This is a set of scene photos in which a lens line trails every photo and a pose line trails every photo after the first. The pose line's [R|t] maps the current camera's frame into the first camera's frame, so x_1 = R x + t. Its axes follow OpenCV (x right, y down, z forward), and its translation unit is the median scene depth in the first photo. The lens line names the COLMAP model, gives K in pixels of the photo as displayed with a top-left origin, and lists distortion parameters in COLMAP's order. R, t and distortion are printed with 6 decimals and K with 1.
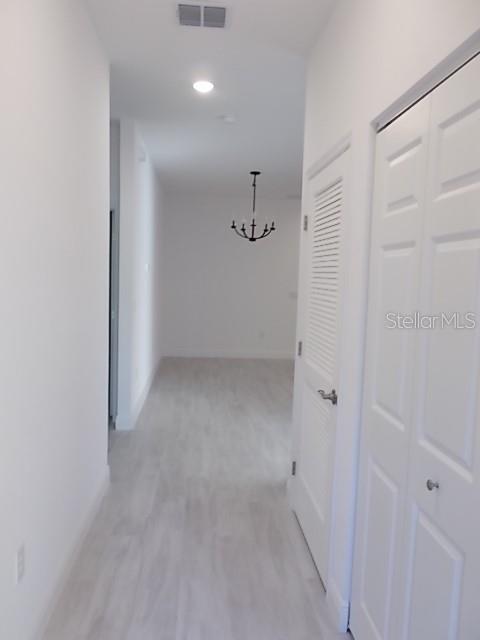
lens RADIAL K [[485.6, 0, 240.0], [0, 485.6, 320.0], [0, 0, 1]] dist [-0.004956, -0.005320]
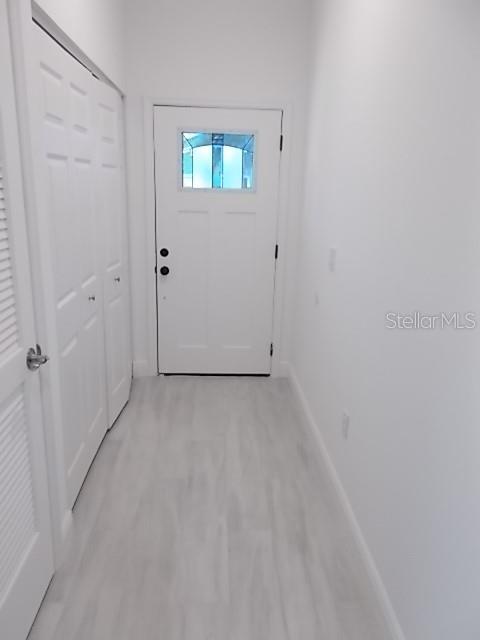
lens RADIAL K [[485.6, 0, 240.0], [0, 485.6, 320.0], [0, 0, 1]] dist [-0.004956, -0.005320]
pose [[-0.997499, -0.069729, 0.011559, -0.115804], [-0.060799, 0.929894, 0.362769, -0.161058], [-0.036044, 0.361159, -0.931807, 1.524385]]
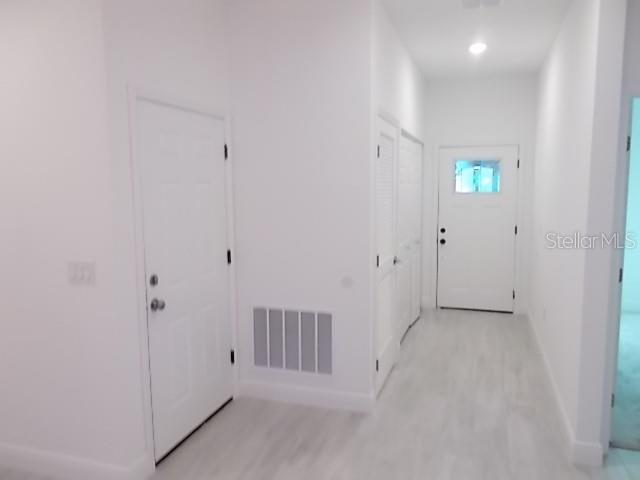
lens RADIAL K [[485.6, 0, 320.0], [0, 485.6, 240.0], [0, 0, 1]] dist [-0.004956, -0.005320]
pose [[-0.919650, -0.068313, 0.386752, -0.237429], [0.017006, 0.976906, 0.212993, -0.289674], [-0.392371, 0.202456, -0.897249, 2.551275]]
